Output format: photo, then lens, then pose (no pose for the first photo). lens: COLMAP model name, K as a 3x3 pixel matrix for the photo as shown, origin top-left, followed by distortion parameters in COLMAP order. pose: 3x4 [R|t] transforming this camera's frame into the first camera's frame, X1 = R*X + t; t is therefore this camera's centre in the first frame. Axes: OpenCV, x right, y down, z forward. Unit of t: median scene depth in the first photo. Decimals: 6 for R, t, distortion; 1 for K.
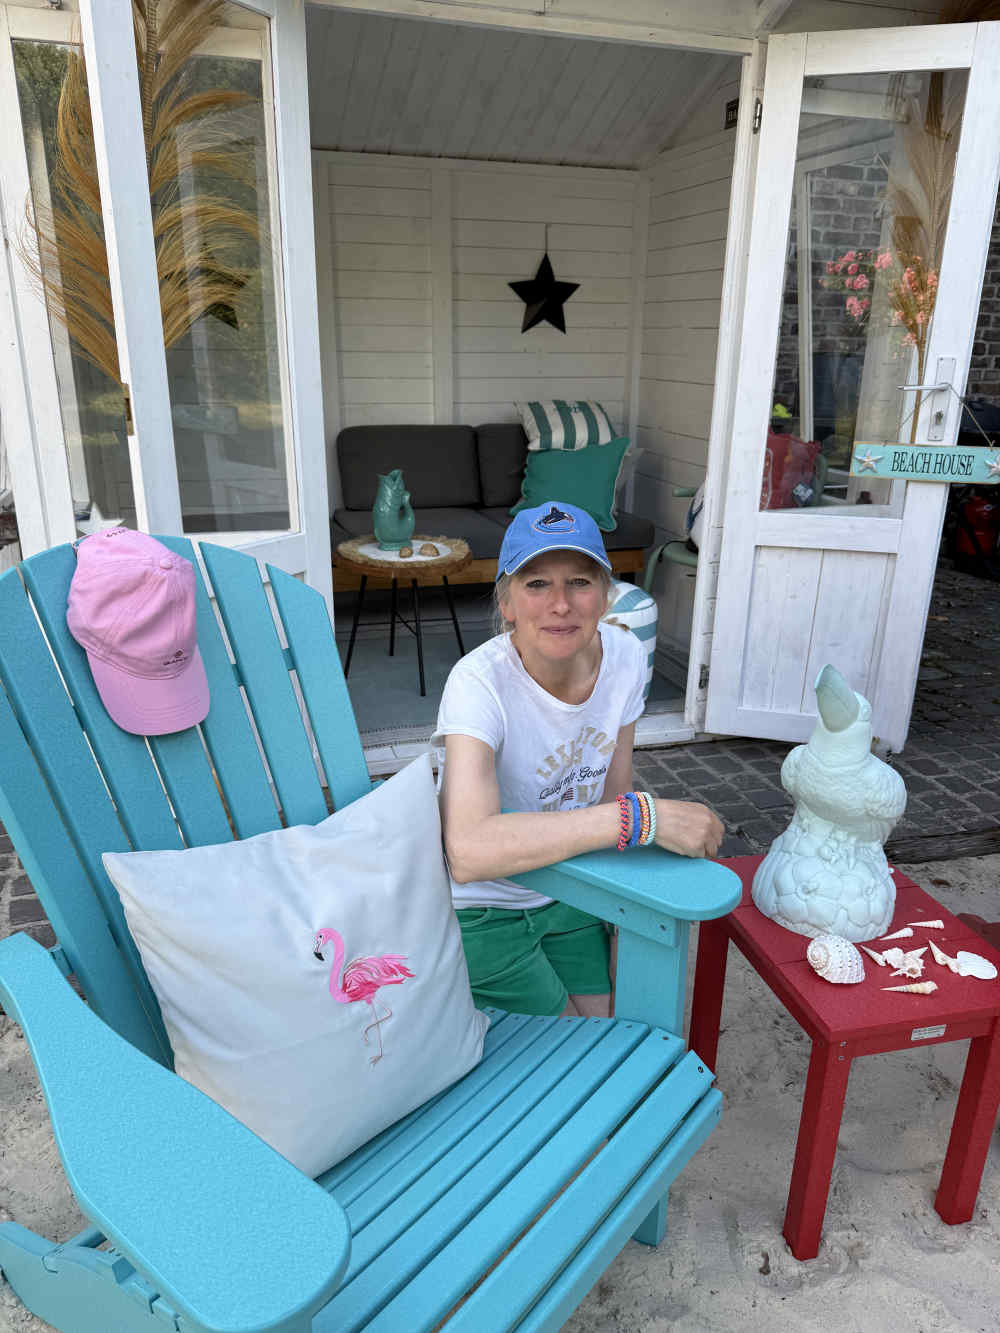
lens RADIAL K [[962.6, 0, 496.9], [0, 962.6, 668.8], [0, 0, 1]] dist [-0.001973, -0.006722]
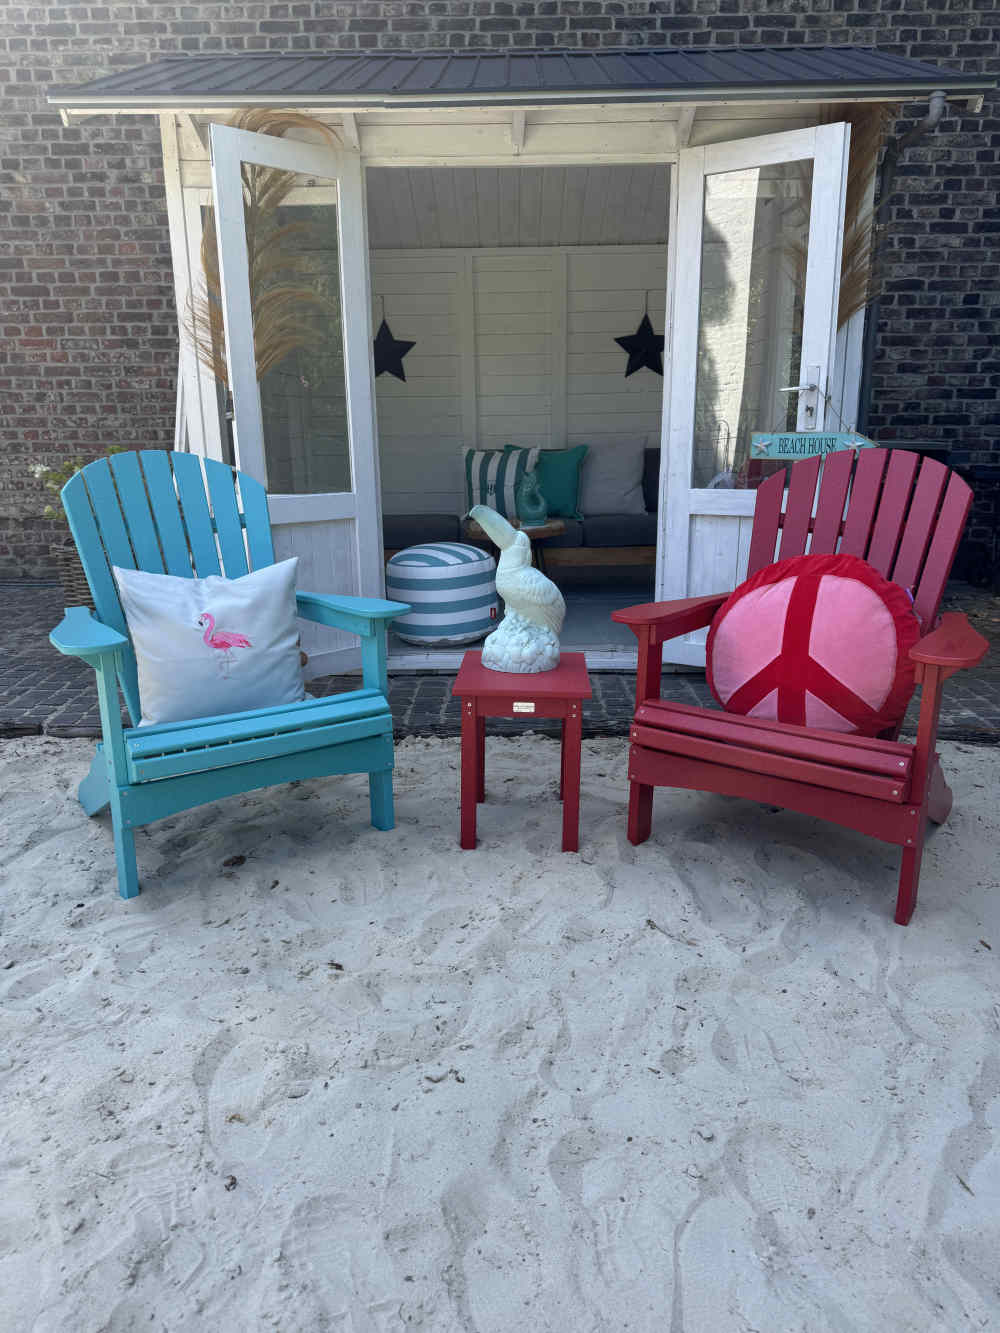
lens RADIAL K [[965.6, 0, 495.9], [0, 965.6, 672.6], [0, 0, 1]] dist [0.009622, -0.011273]
pose [[0.949890, 0.056538, -0.307429, 0.474220], [-0.078654, 0.995094, -0.060020, 0.207396], [0.302527, 0.081193, 0.949676, -0.358670]]
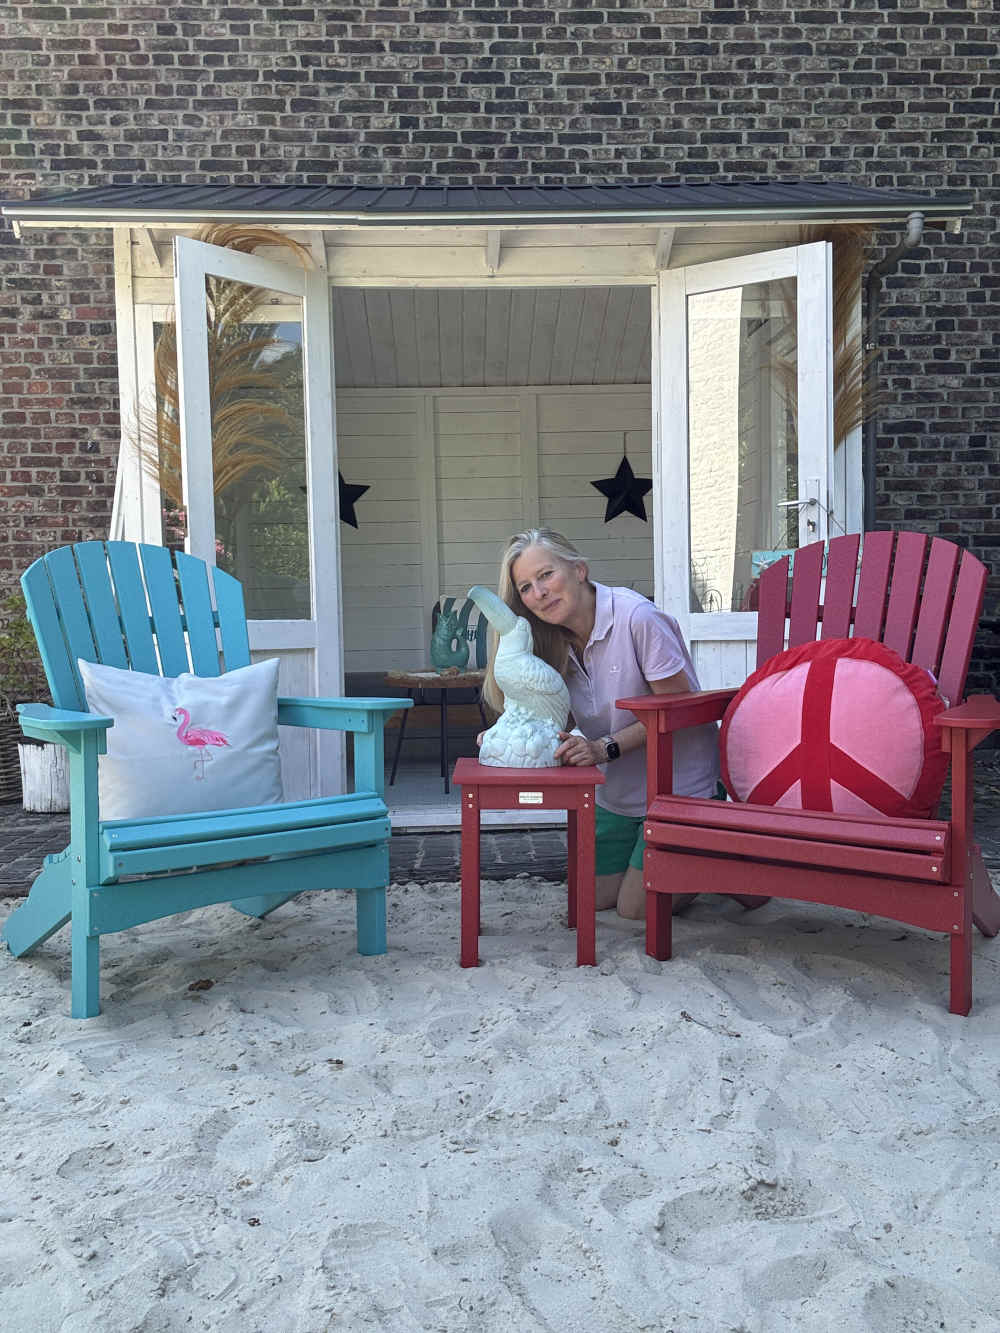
lens RADIAL K [[1213.3, 0, 506.7], [0, 1213.3, 661.7], [0, 0, 1]] dist [0.095174, -0.133382]
pose [[0.966458, -0.024762, -0.255629, 0.472415], [-0.050888, 0.957143, -0.285109, 0.366231], [0.251733, 0.288554, 0.923779, -0.486730]]
